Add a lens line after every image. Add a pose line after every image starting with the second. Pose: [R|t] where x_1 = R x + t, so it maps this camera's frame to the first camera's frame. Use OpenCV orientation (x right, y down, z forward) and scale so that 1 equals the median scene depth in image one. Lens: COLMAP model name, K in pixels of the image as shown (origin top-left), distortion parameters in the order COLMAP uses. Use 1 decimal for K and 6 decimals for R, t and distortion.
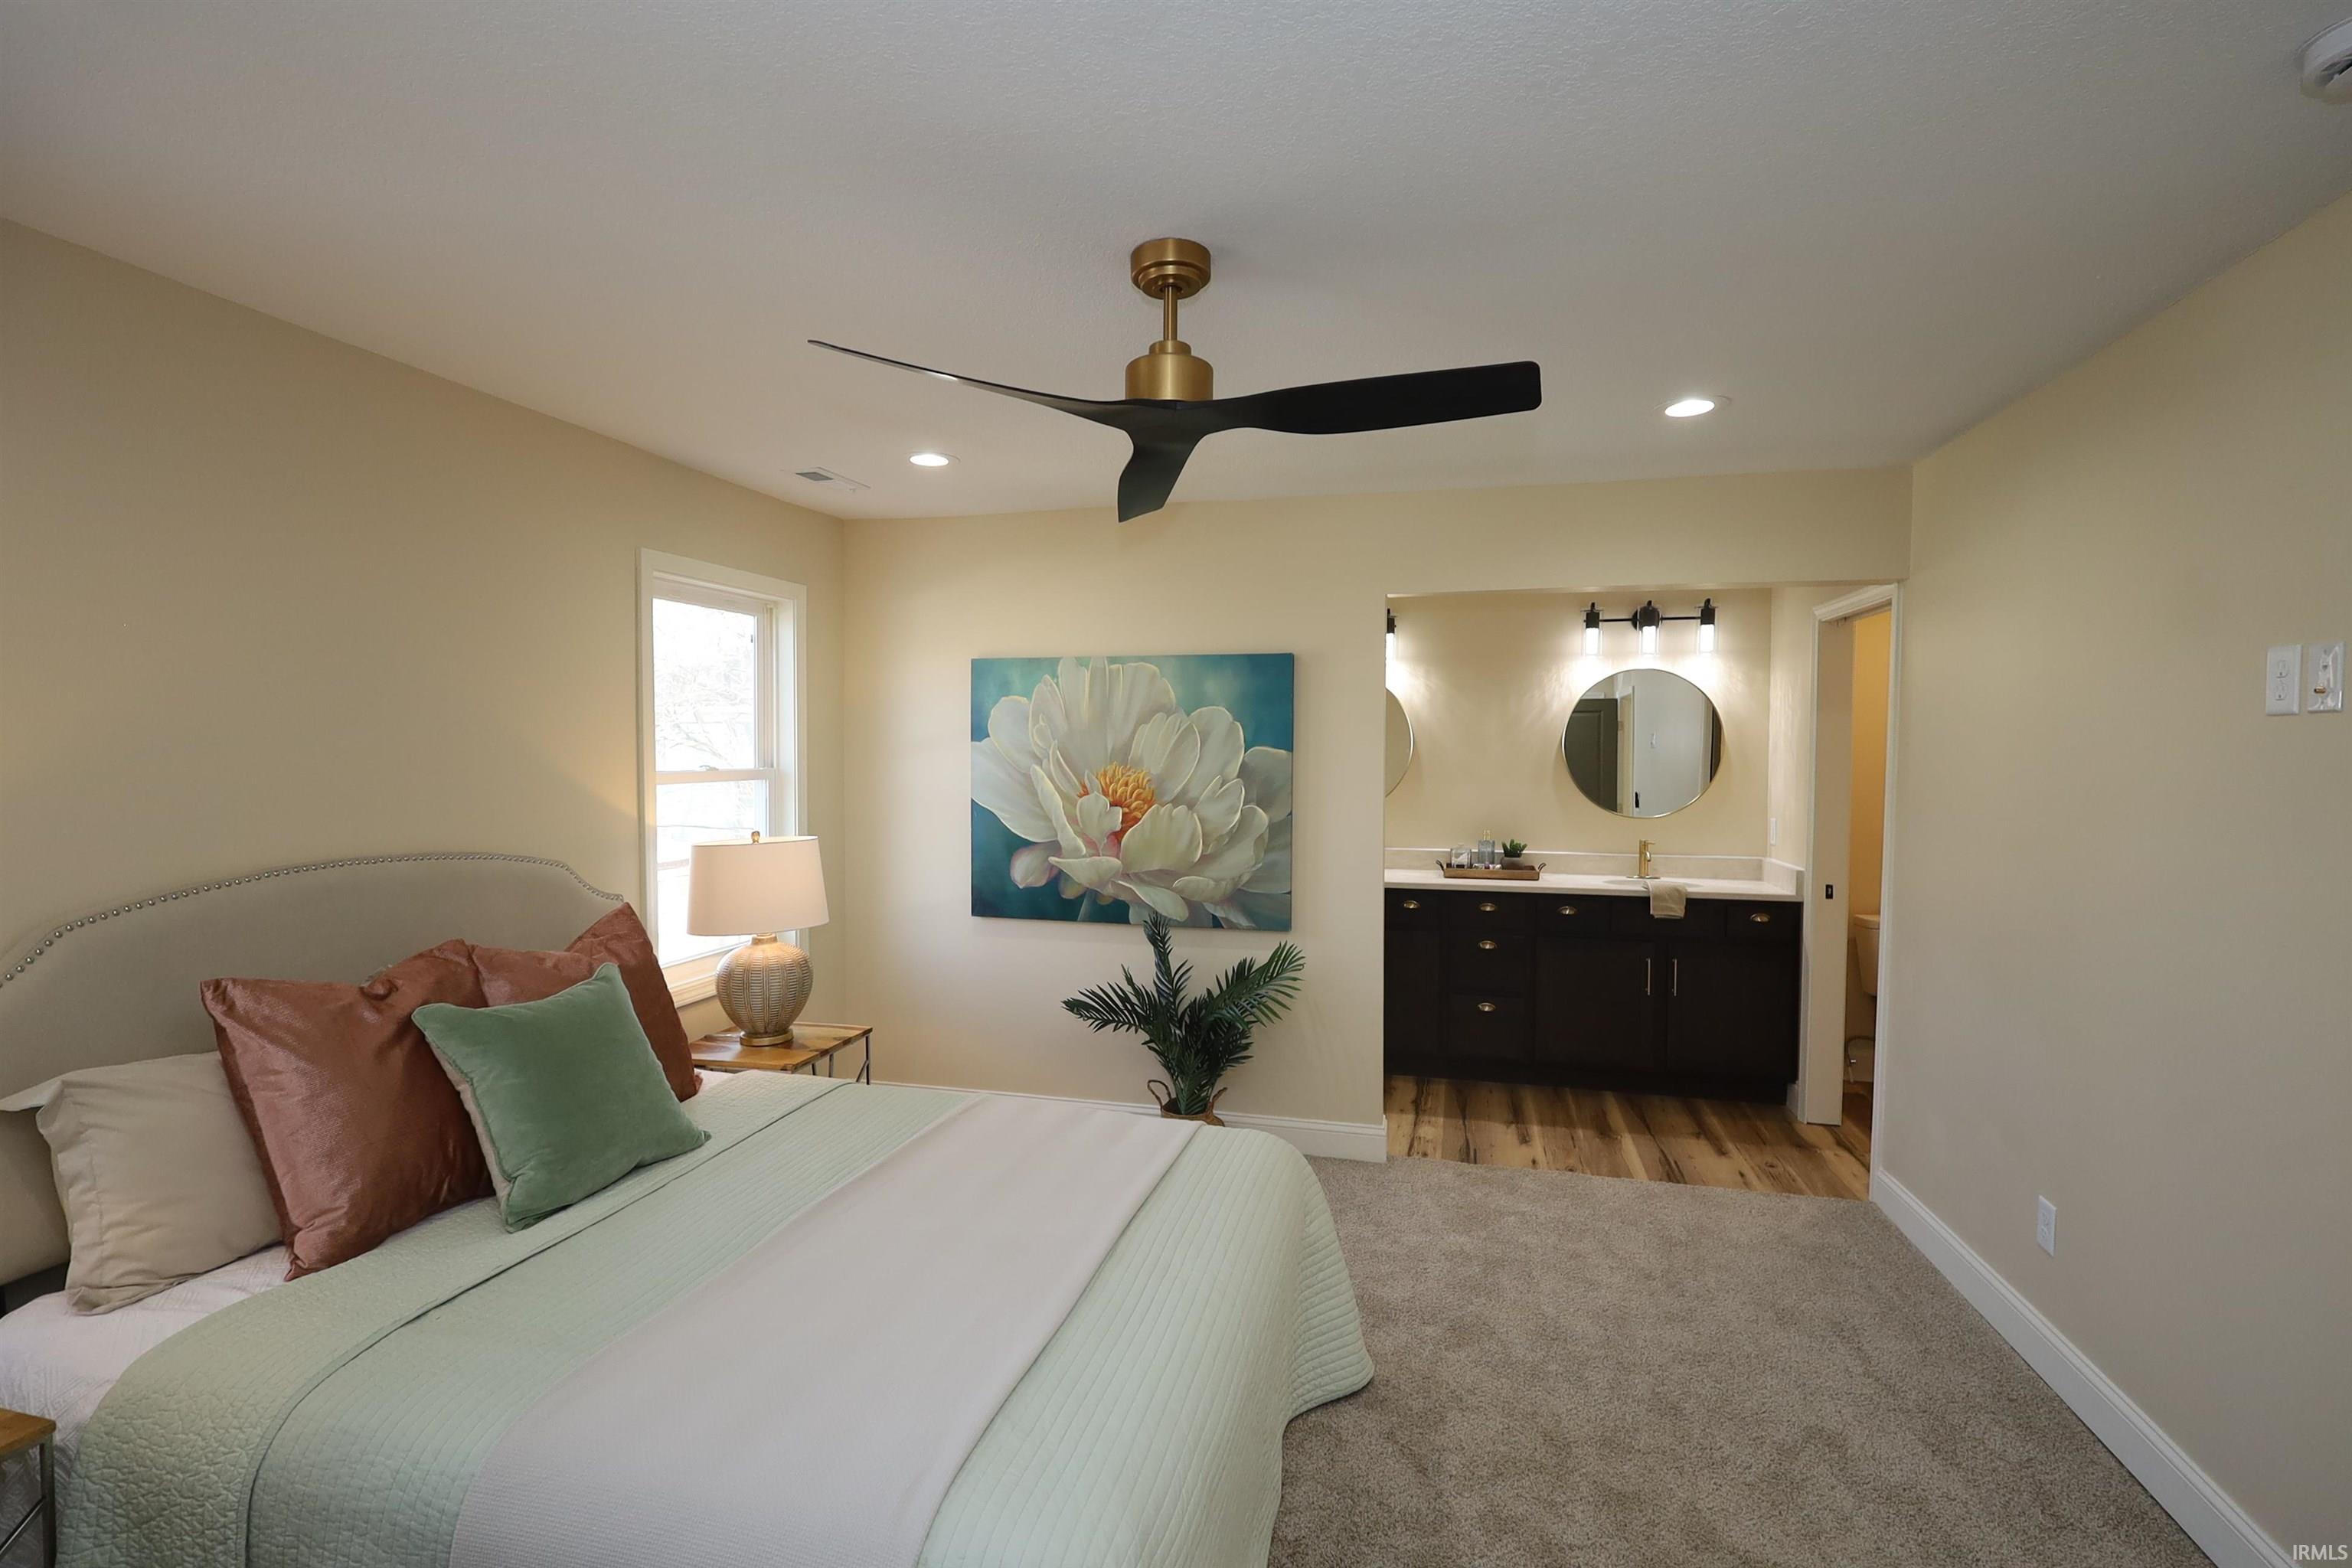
lens RADIAL K [[1084.2, 0, 1173.2], [0, 1084.2, 787.4], [0, 0, 1]] dist [-0.003864, 0.000517]
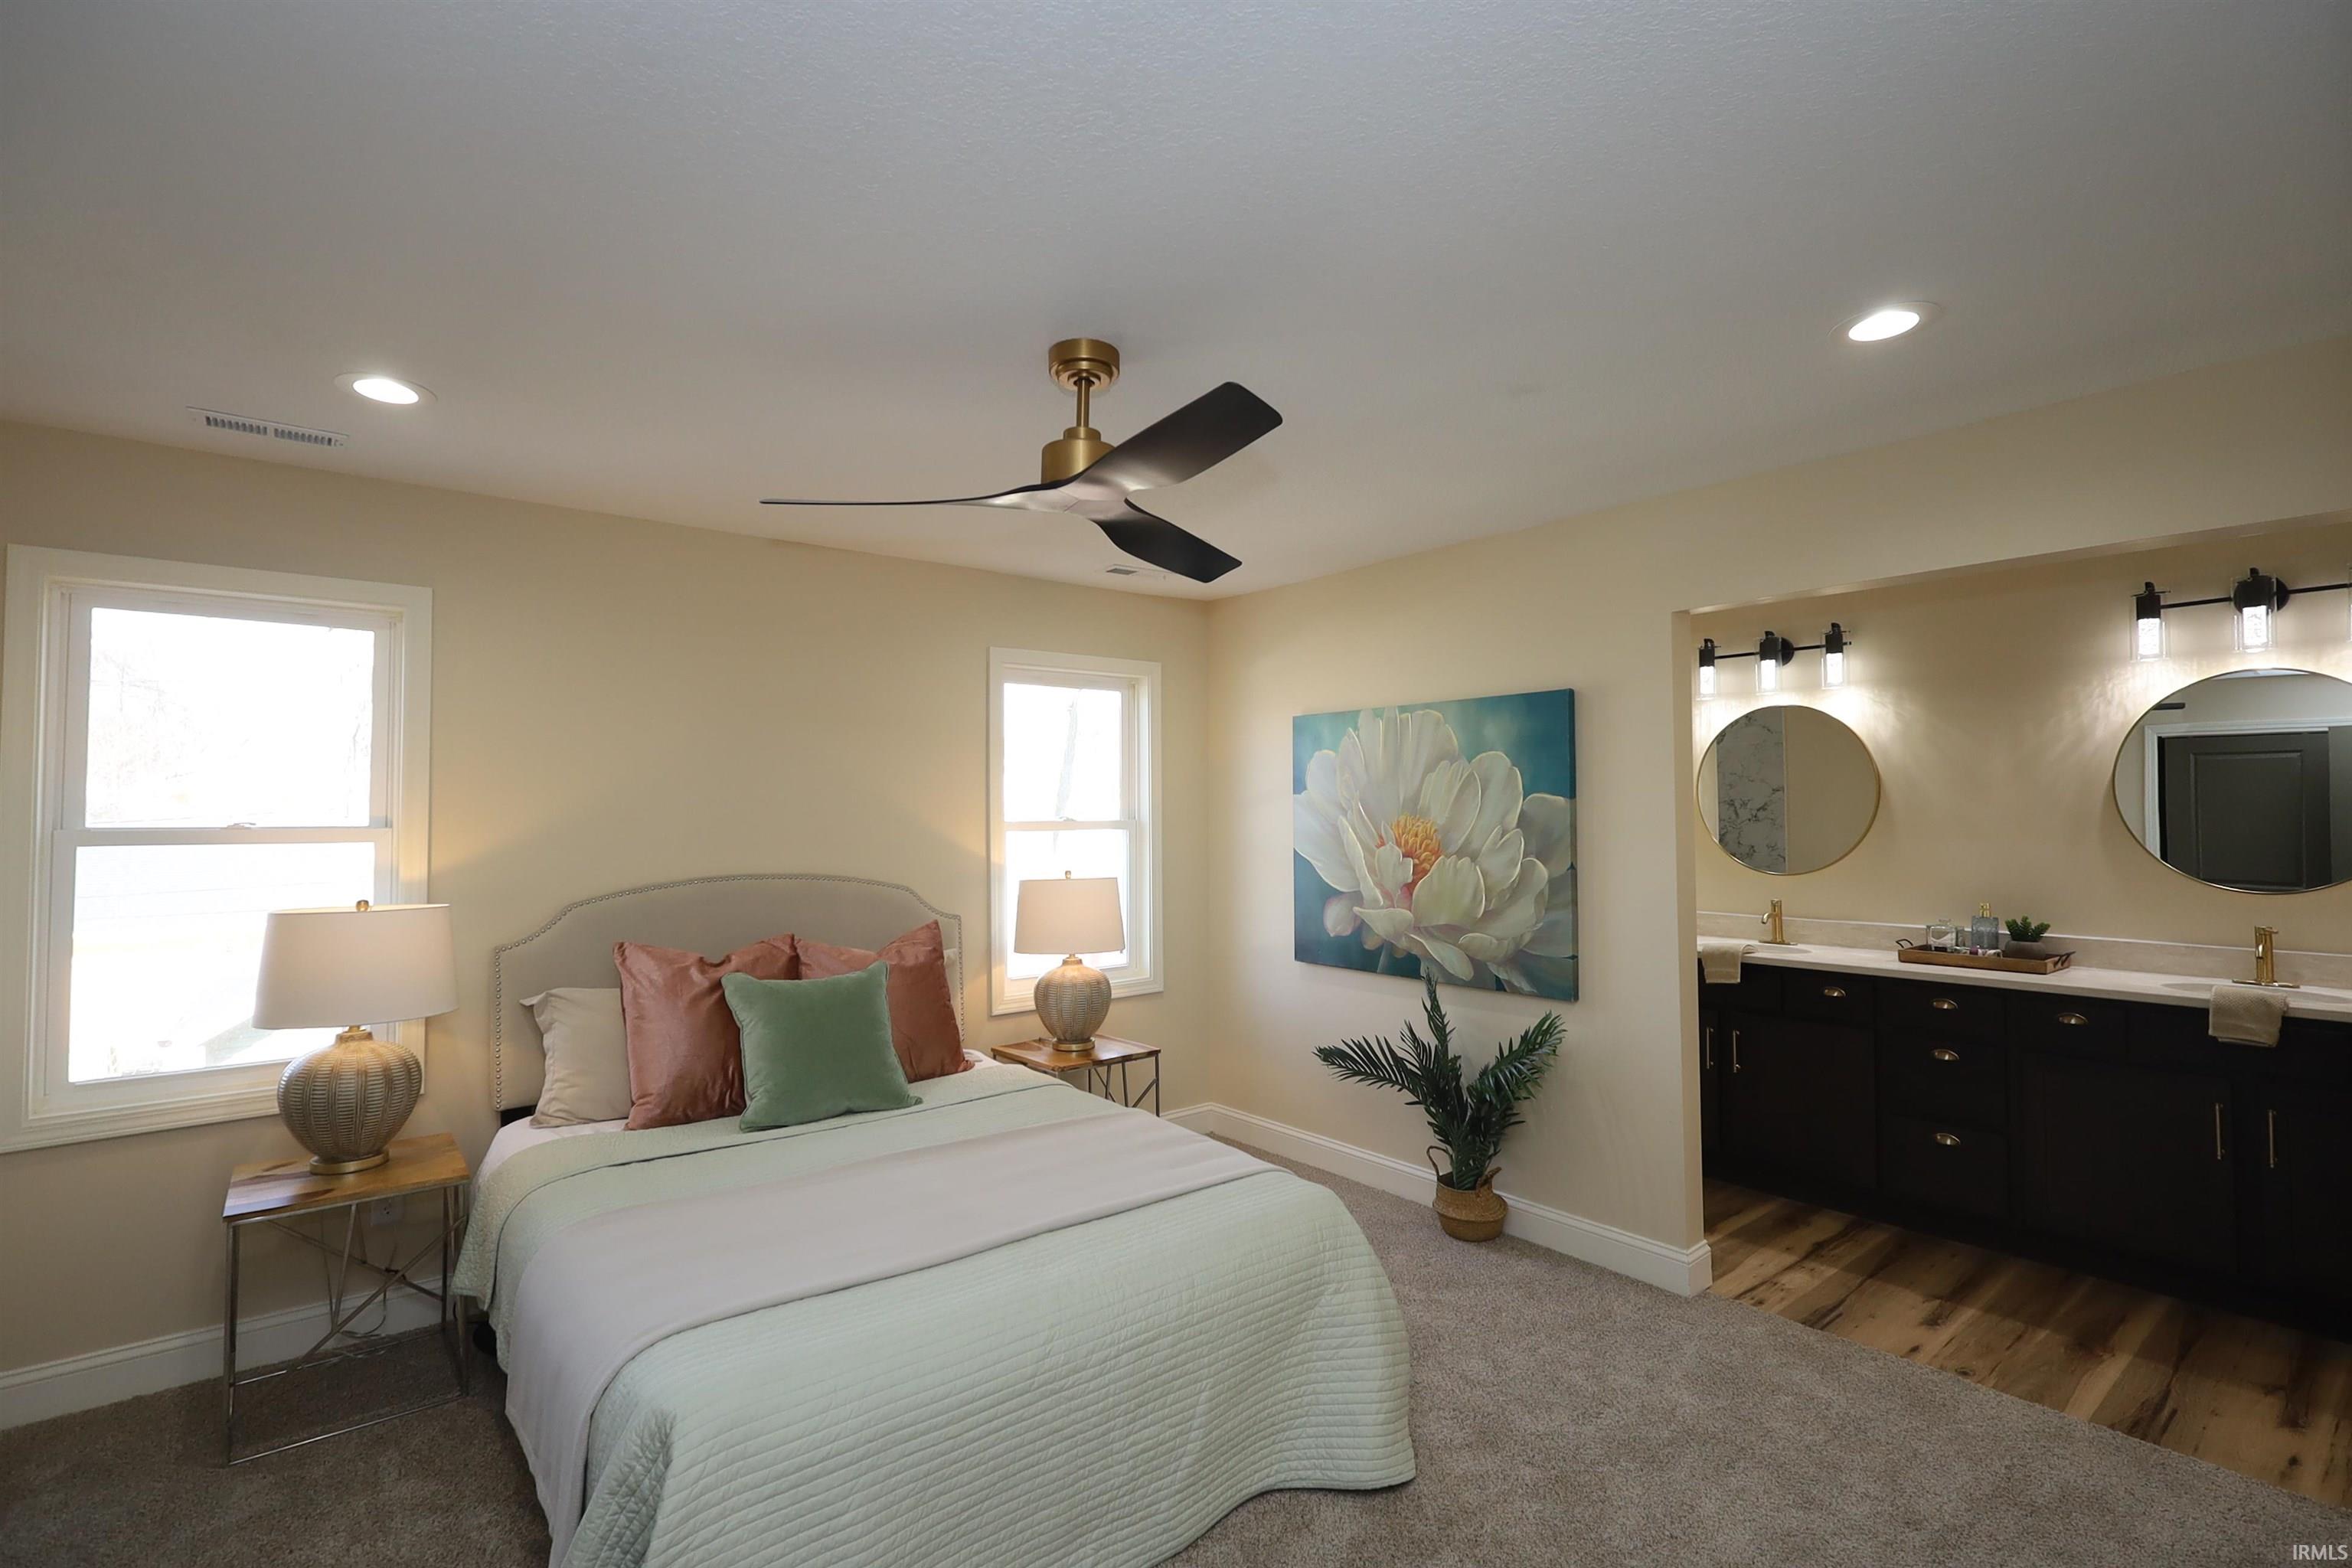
lens RADIAL K [[1084.2, 0, 1171.7], [0, 1084.2, 781.6], [0, 0, 1]] dist [-0.003864, 0.000517]
pose [[0.800016, -0.025095, -0.599454, 0.370396], [-0.013382, 0.998130, -0.059645, 0.010662], [0.599830, 0.055739, 0.798184, 0.086204]]
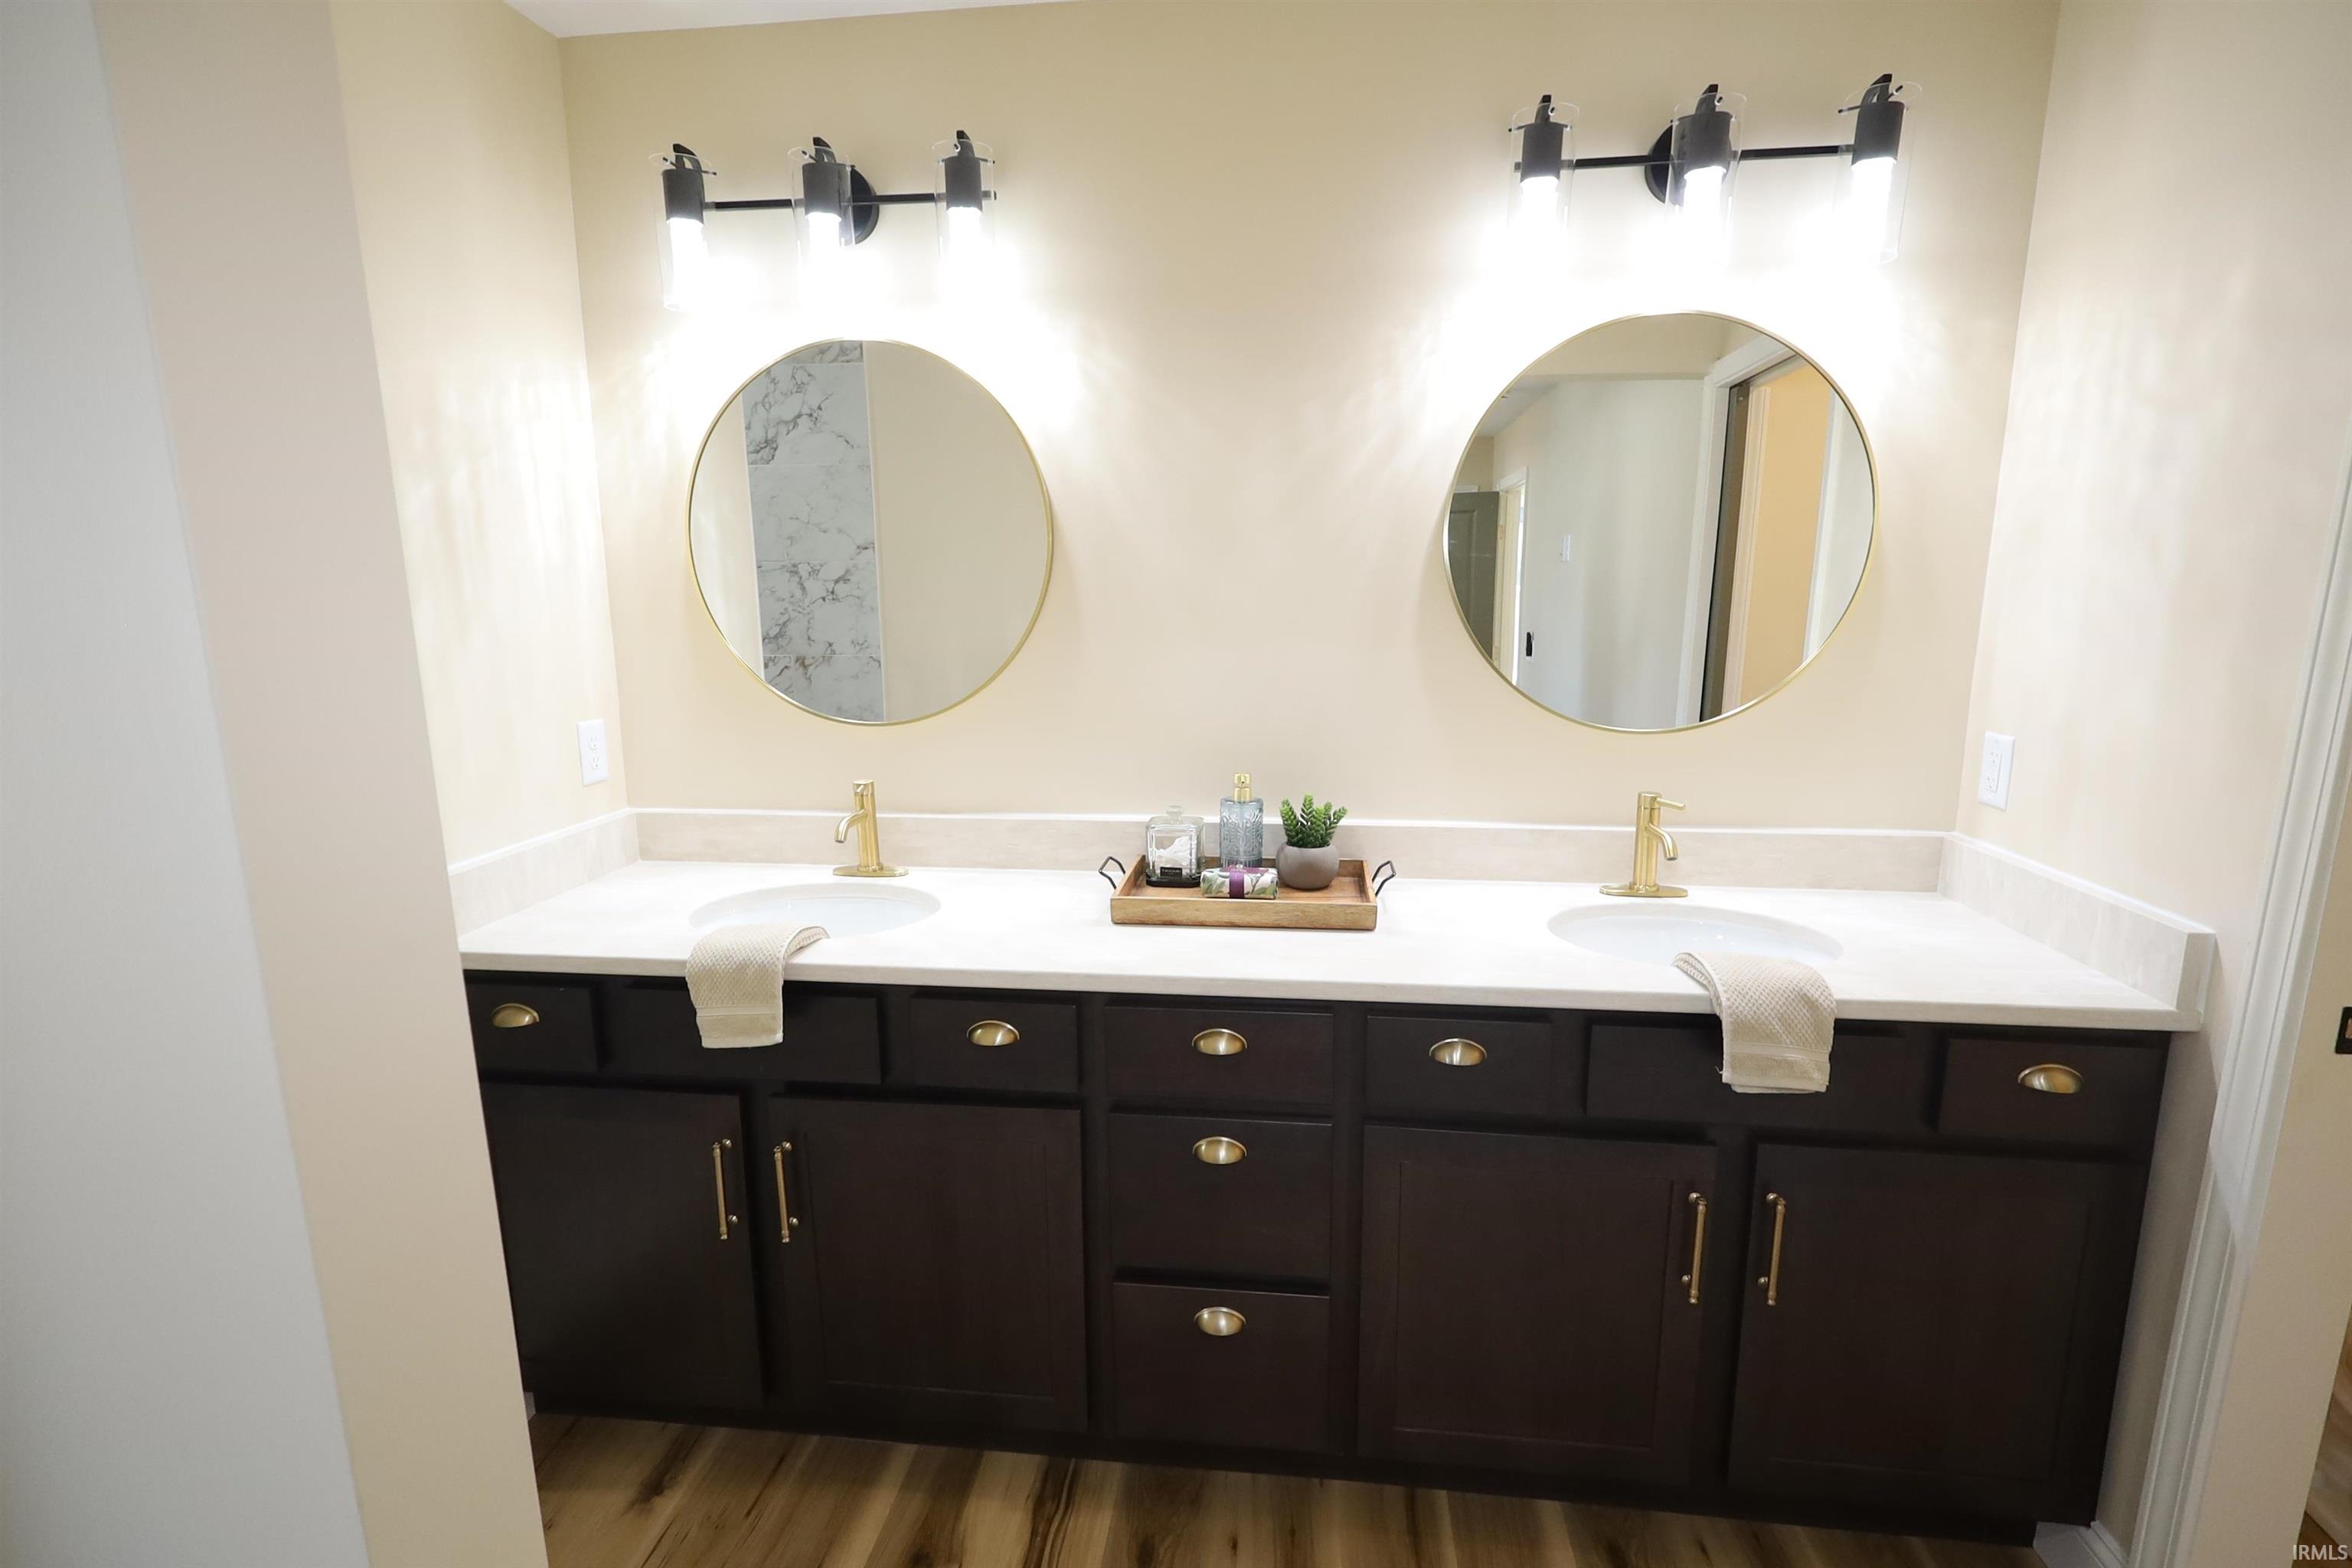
lens RADIAL K [[1084.2, 0, 1174.7], [0, 1084.2, 782.8], [0, 0, 1]] dist [-0.003864, 0.000517]
pose [[0.991262, -0.034262, 0.127383, 0.279534], [0.014760, 0.988424, 0.151000, -0.016677], [-0.131082, -0.147800, 0.980292, 0.815979]]
